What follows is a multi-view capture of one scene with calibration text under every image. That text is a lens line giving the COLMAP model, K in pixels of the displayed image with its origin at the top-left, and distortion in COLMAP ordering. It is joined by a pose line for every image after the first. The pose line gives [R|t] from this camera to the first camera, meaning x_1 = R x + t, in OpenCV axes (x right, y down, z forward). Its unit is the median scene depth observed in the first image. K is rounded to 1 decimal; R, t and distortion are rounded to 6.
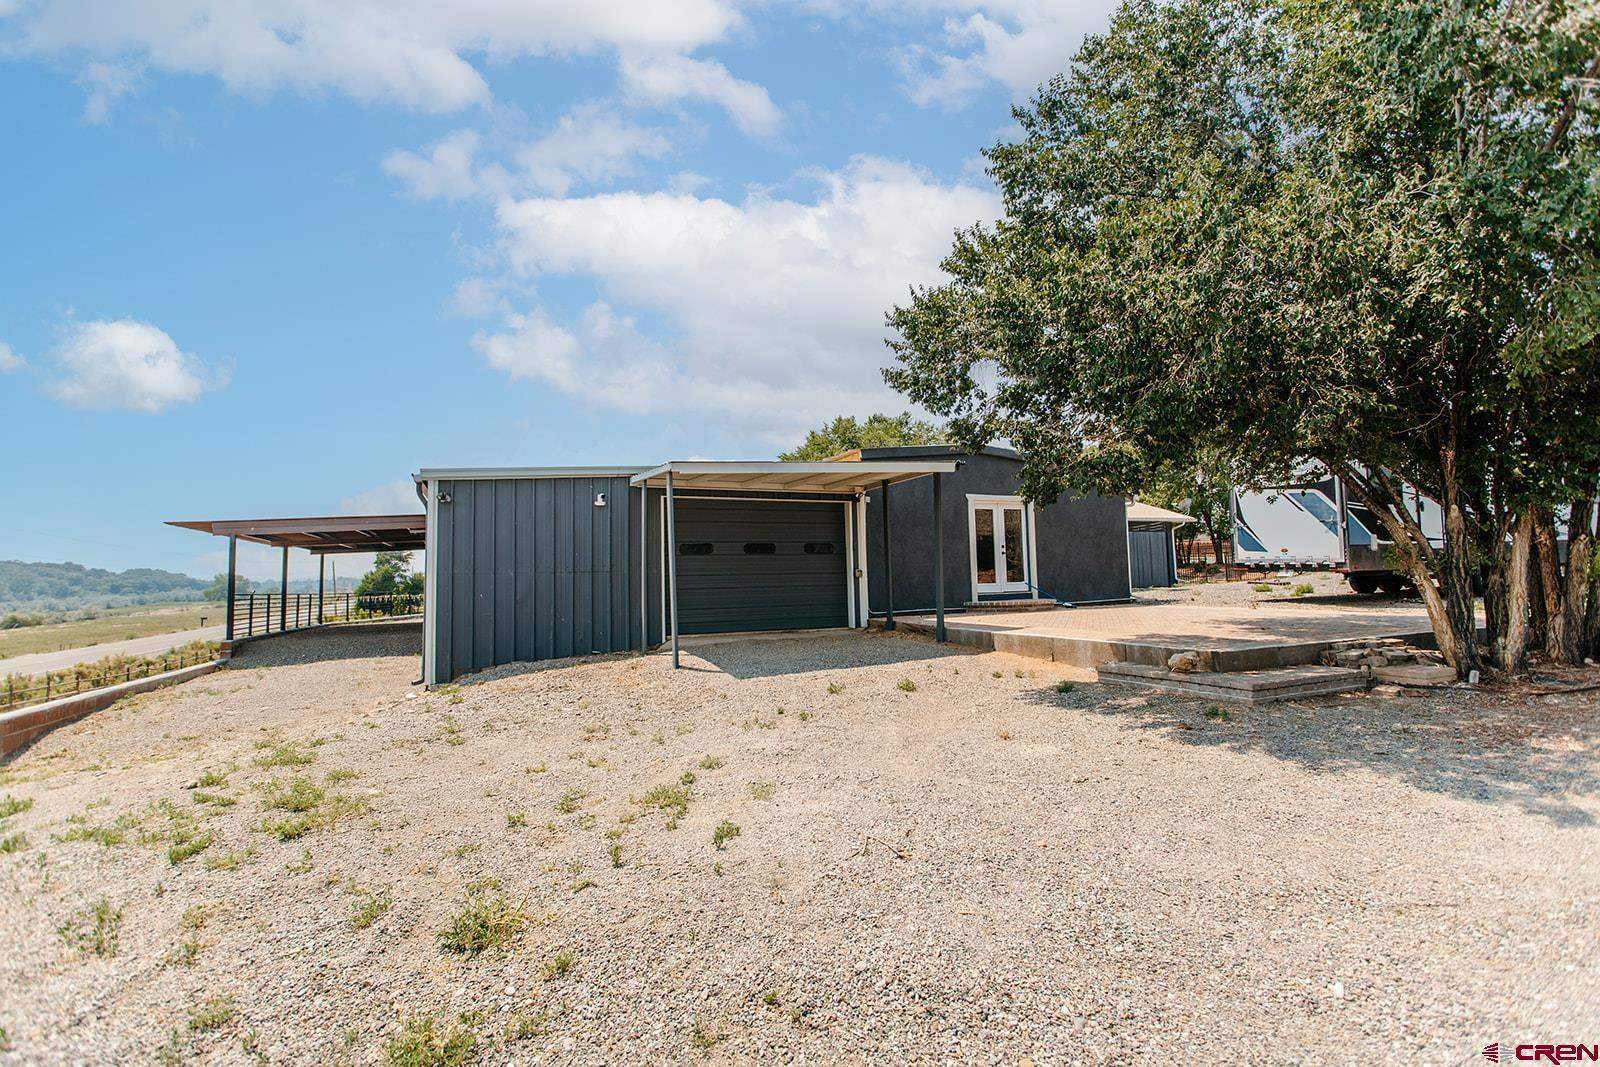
lens RADIAL K [[760.0, 0, 802.2], [0, 760.0, 514.5], [0, 0, 1]] dist [0.007274, -0.000059]
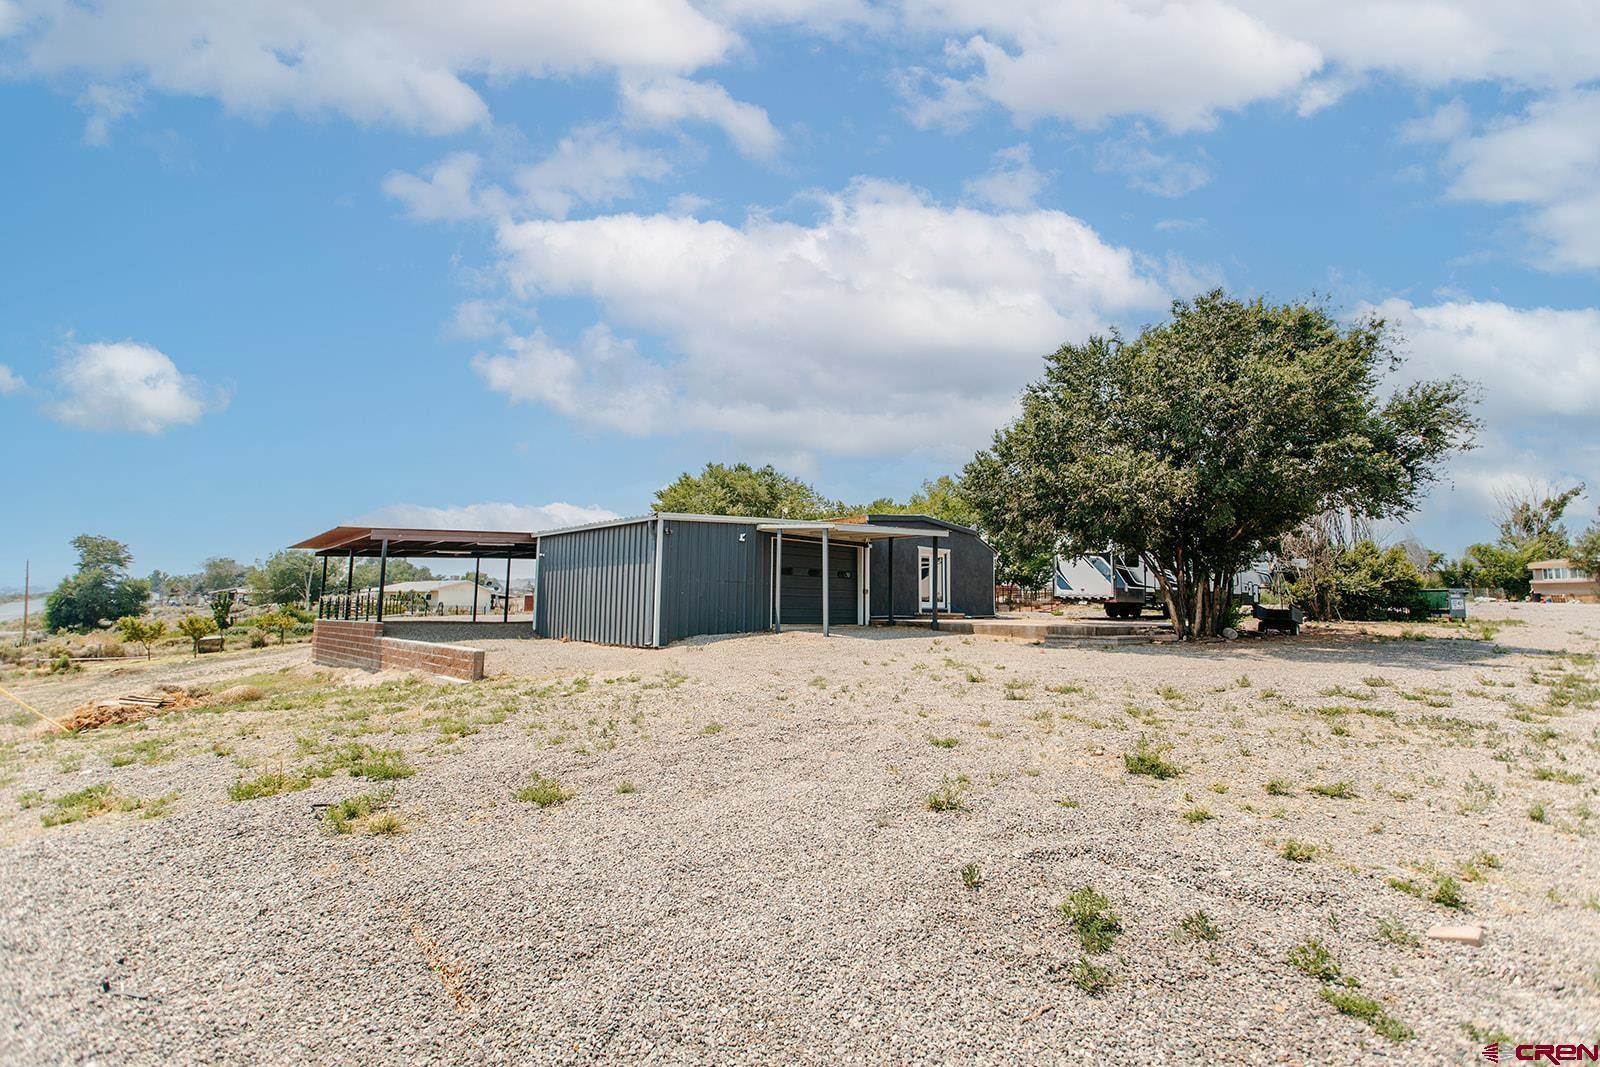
lens RADIAL K [[760.0, 0, 802.2], [0, 760.0, 514.5], [0, 0, 1]] dist [0.007274, -0.000059]
pose [[0.950538, 0.075155, 0.301378, -0.569333], [-0.062612, 0.996730, -0.051078, 0.003954], [-0.304232, 0.029682, 0.952135, -0.526281]]
